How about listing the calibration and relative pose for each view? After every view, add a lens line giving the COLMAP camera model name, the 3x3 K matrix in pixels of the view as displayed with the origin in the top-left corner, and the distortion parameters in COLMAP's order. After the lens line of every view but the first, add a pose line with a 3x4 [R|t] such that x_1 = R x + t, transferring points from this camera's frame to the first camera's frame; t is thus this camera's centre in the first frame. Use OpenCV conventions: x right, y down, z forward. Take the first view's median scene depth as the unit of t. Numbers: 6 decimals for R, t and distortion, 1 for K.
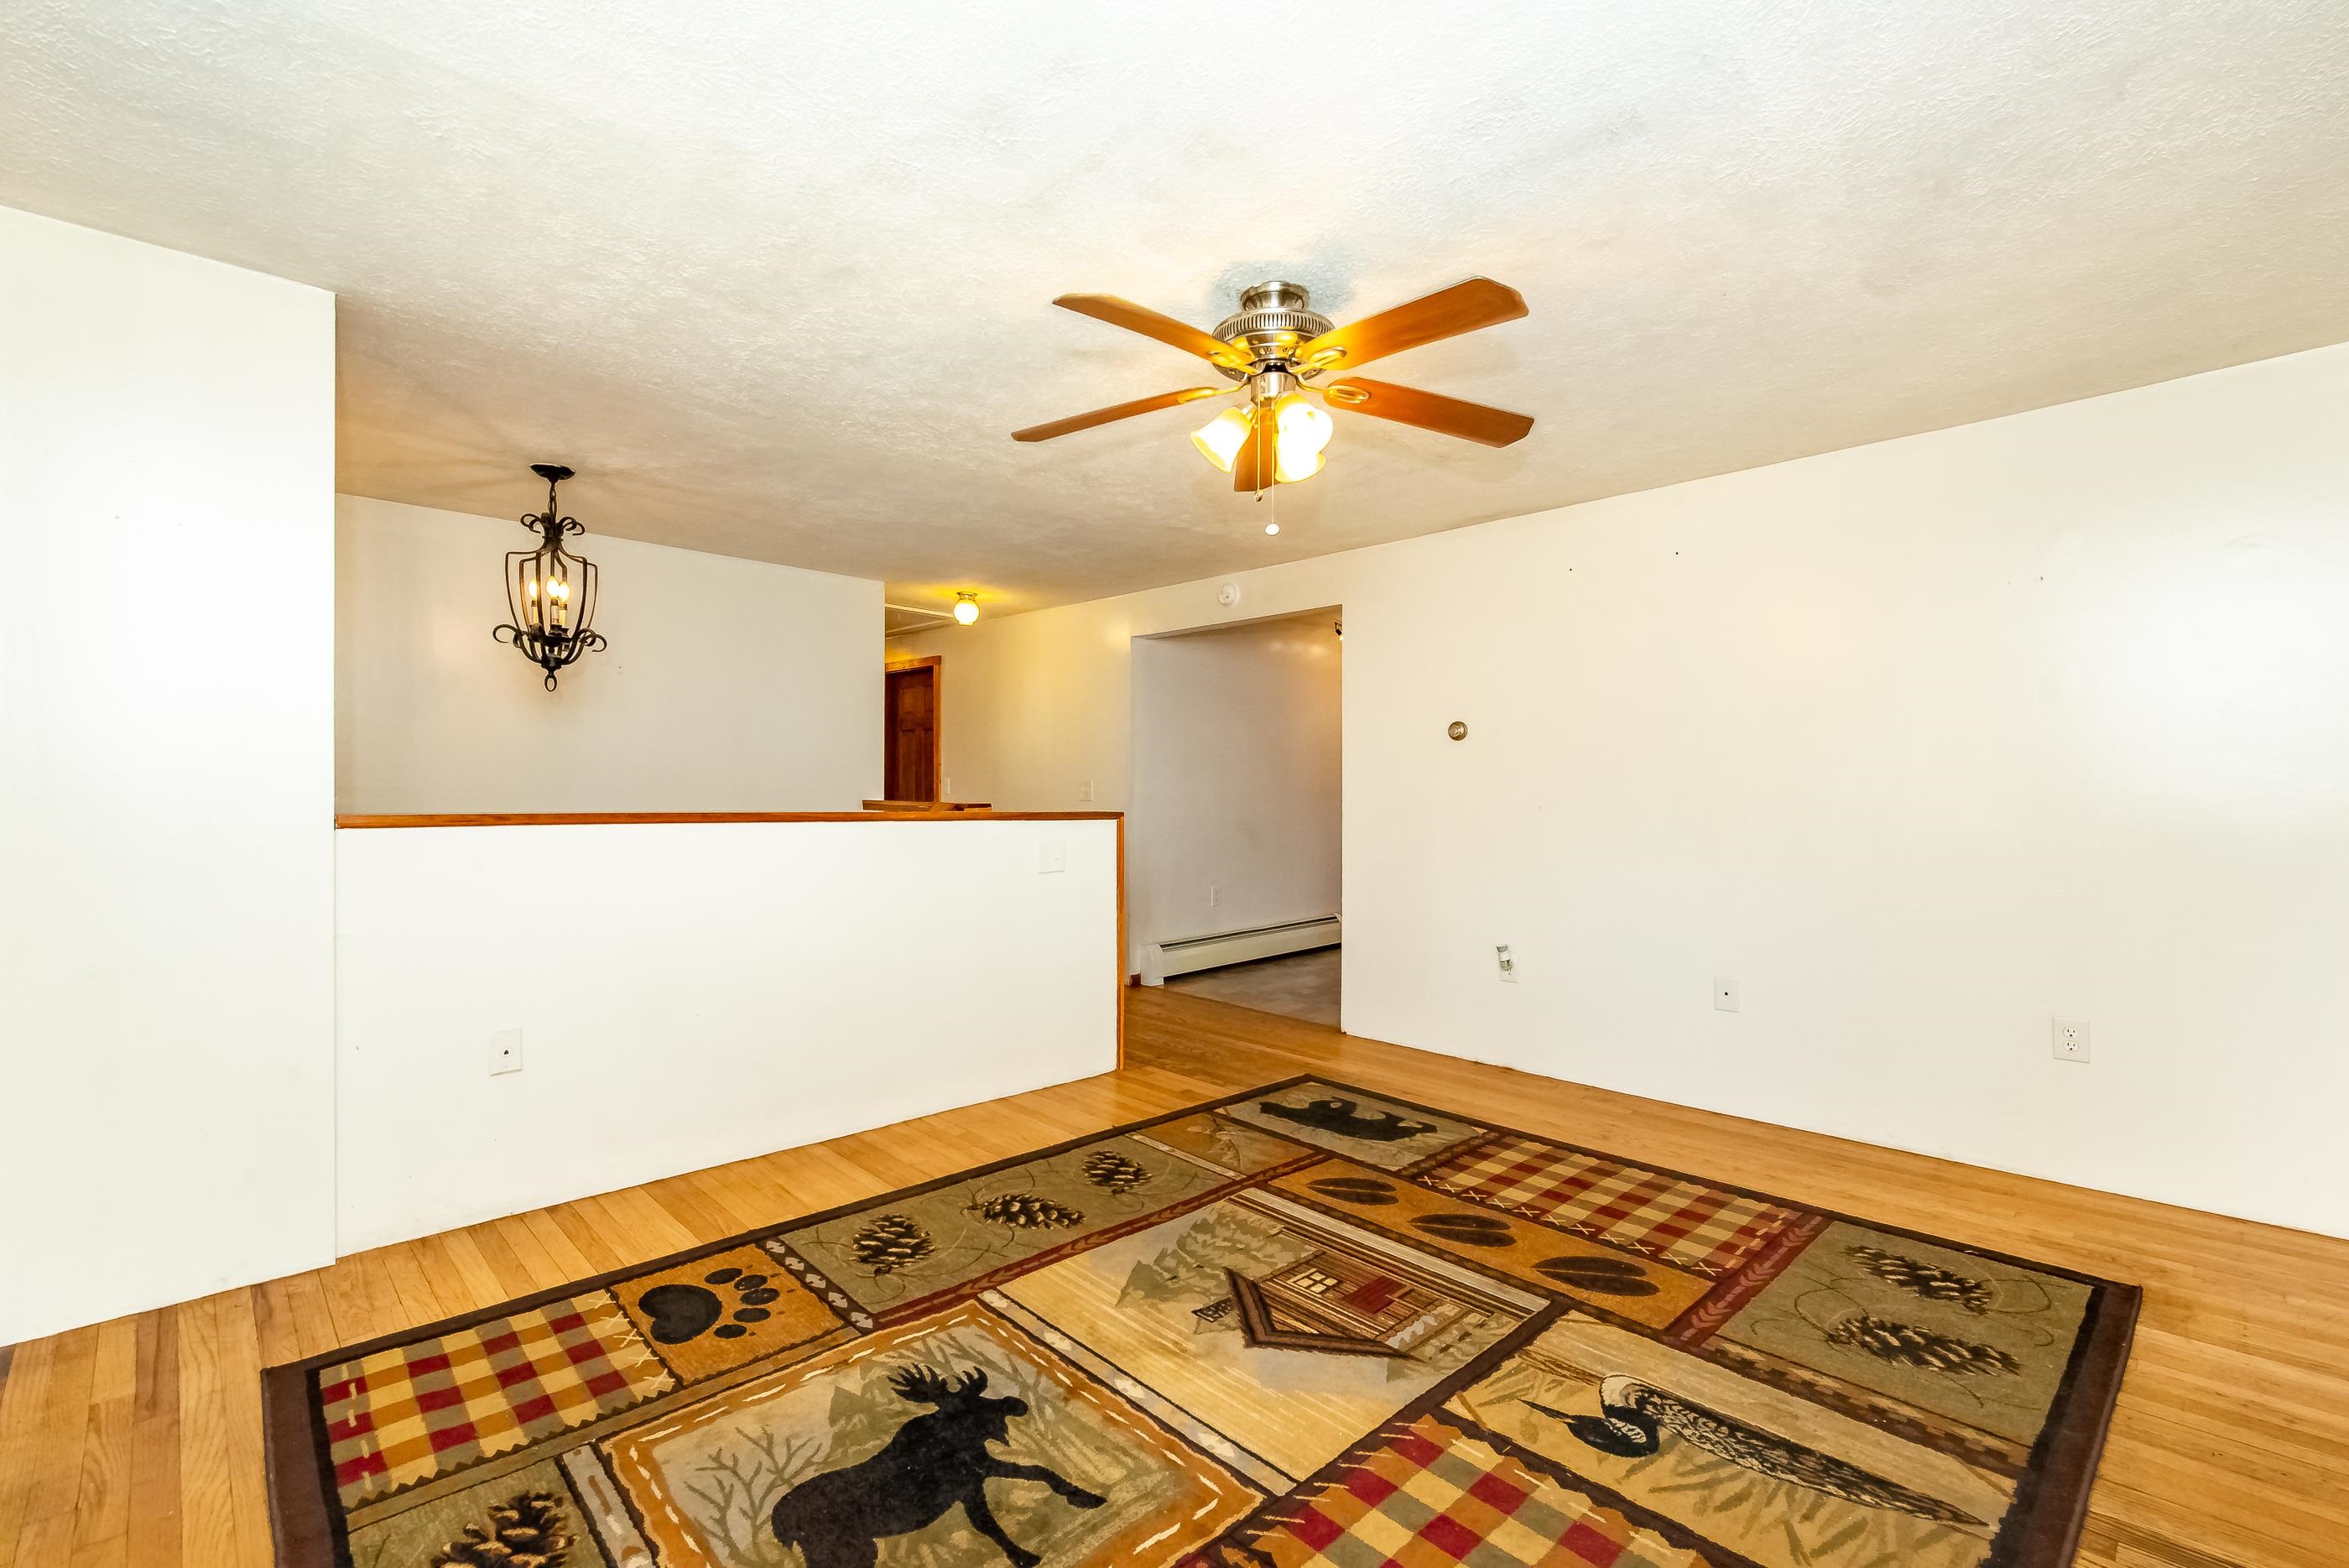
lens RADIAL K [[1032.2, 0, 1170.3], [0, 1032.2, 788.3], [0, 0, 1]] dist [0.000255, 0.000041]
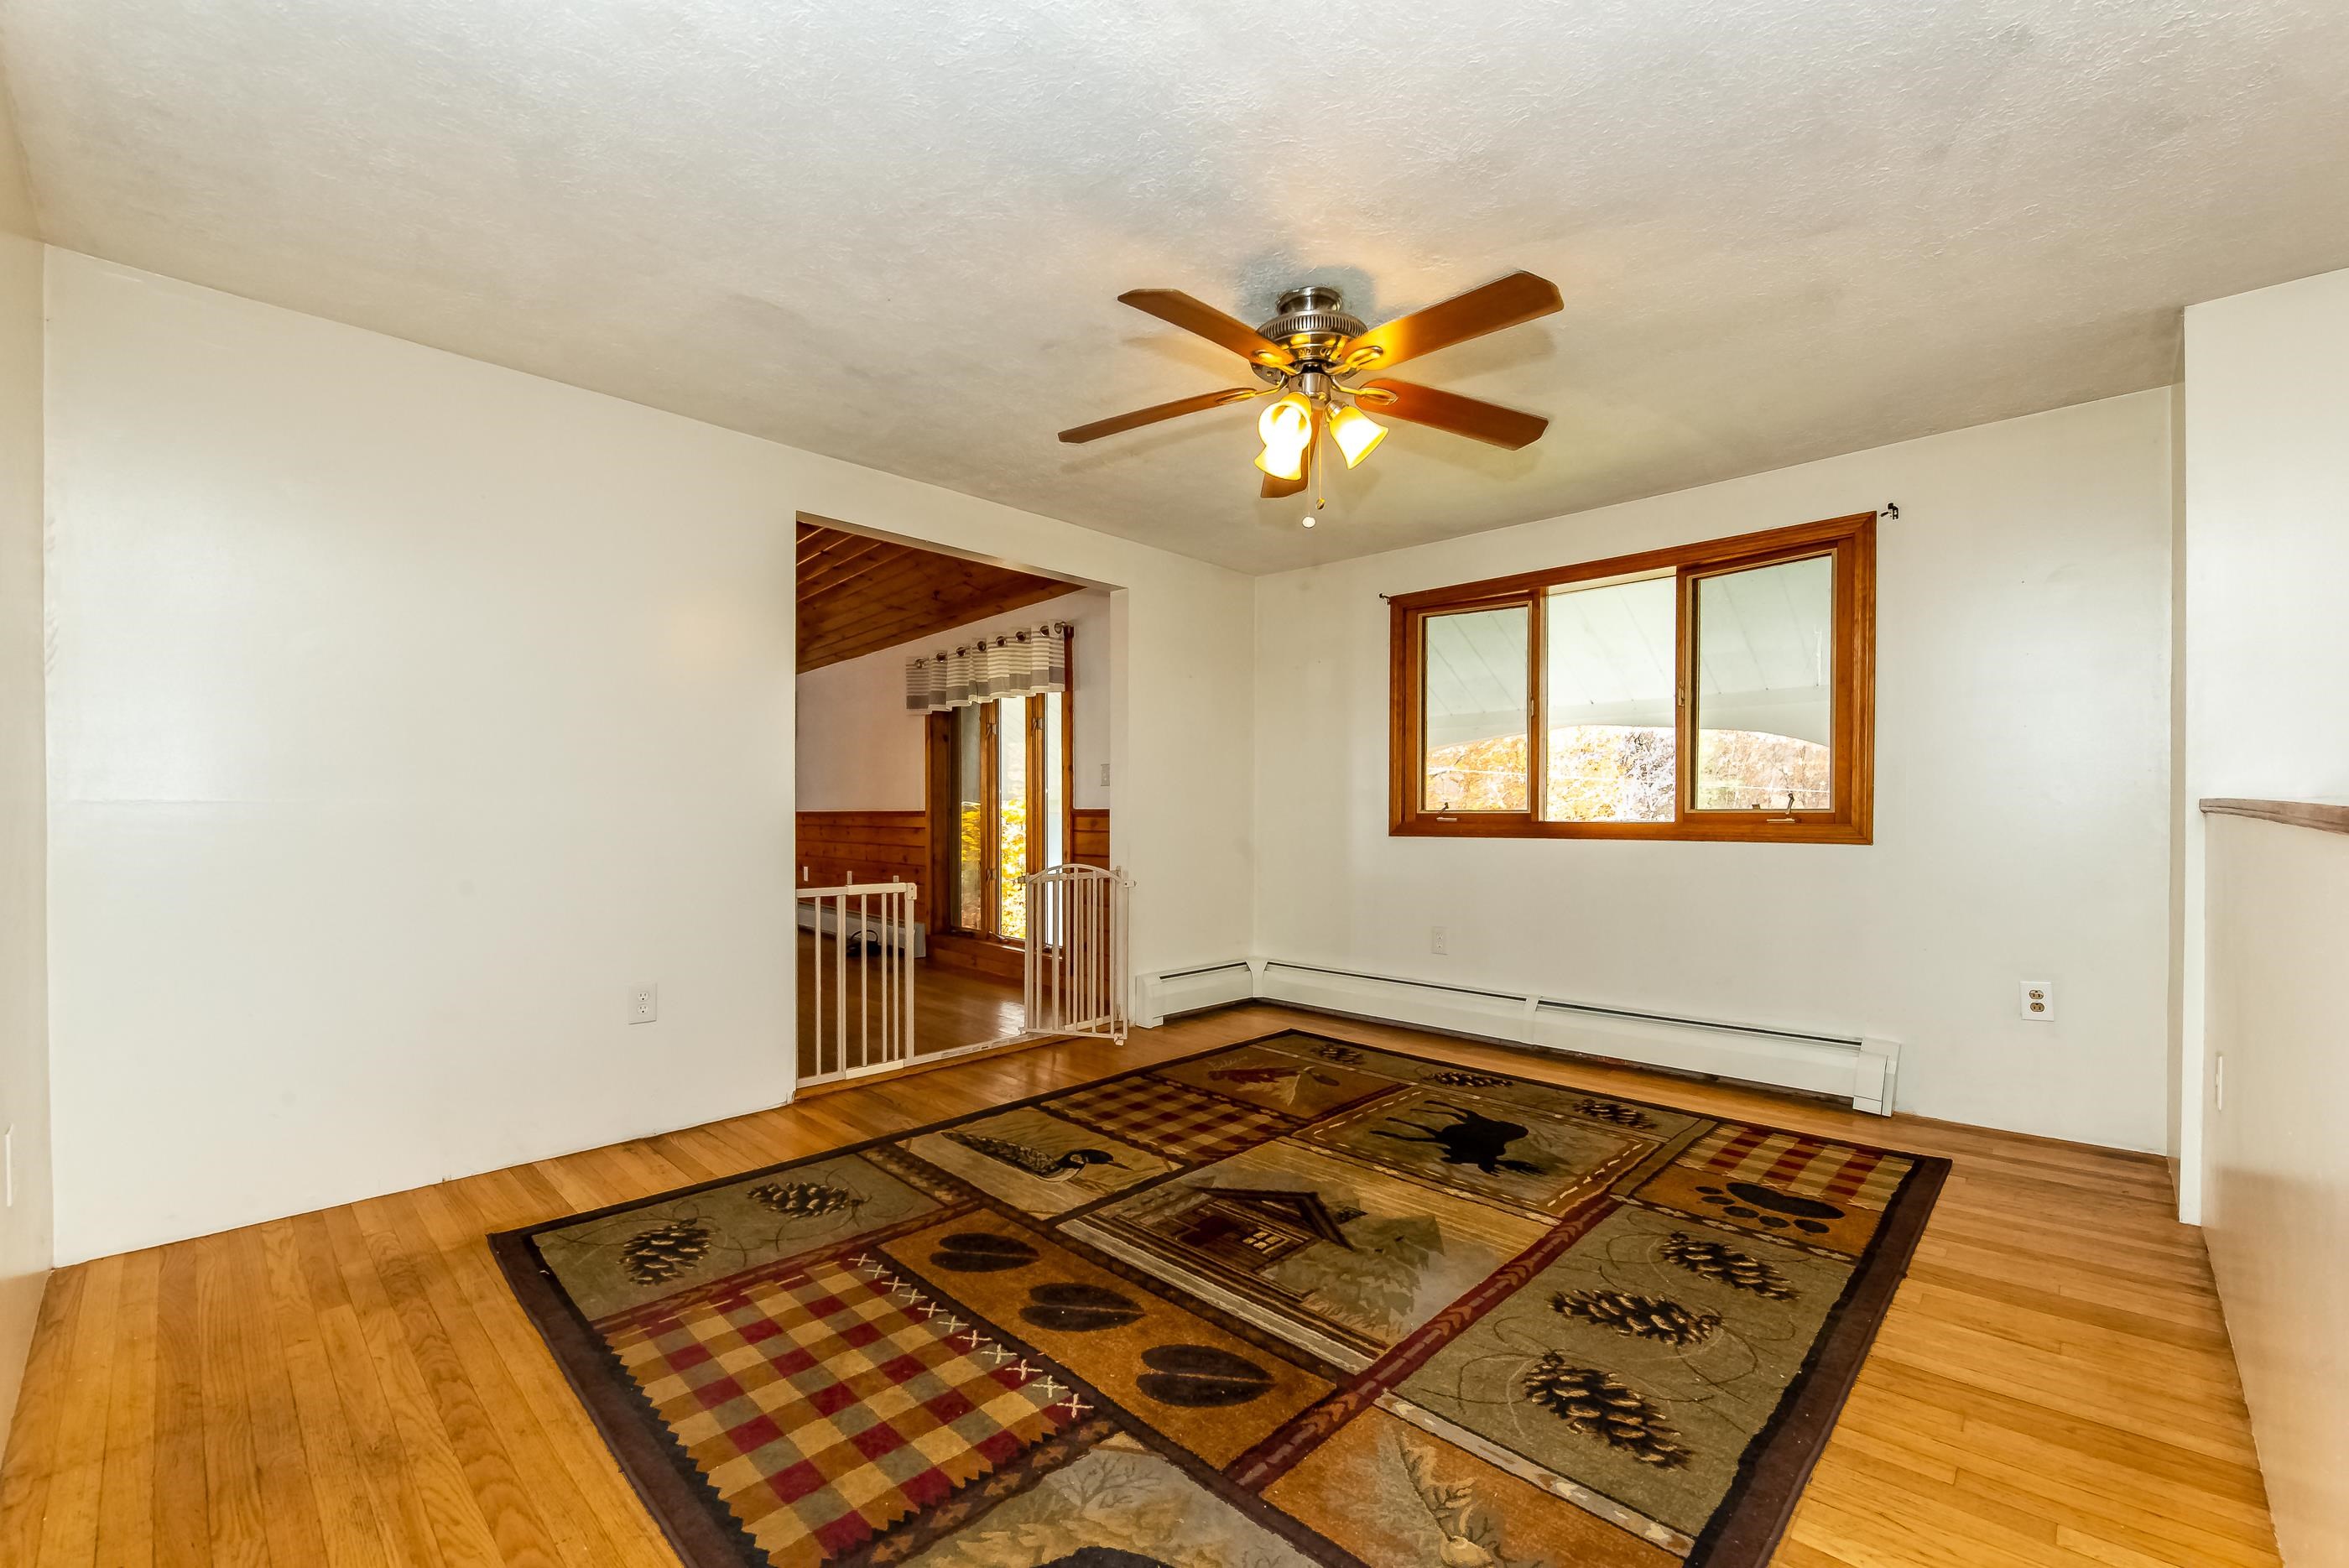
lens RADIAL K [[973.2, 0, 1180.8], [0, 973.2, 798.1], [0, 0, 1]] dist [0.000250, 0.000037]
pose [[-0.998837, -0.004902, -0.047973, 0.276395], [-0.004671, 0.999977, -0.004912, 0.035449], [0.047996, -0.004682, -0.998837, 2.003488]]
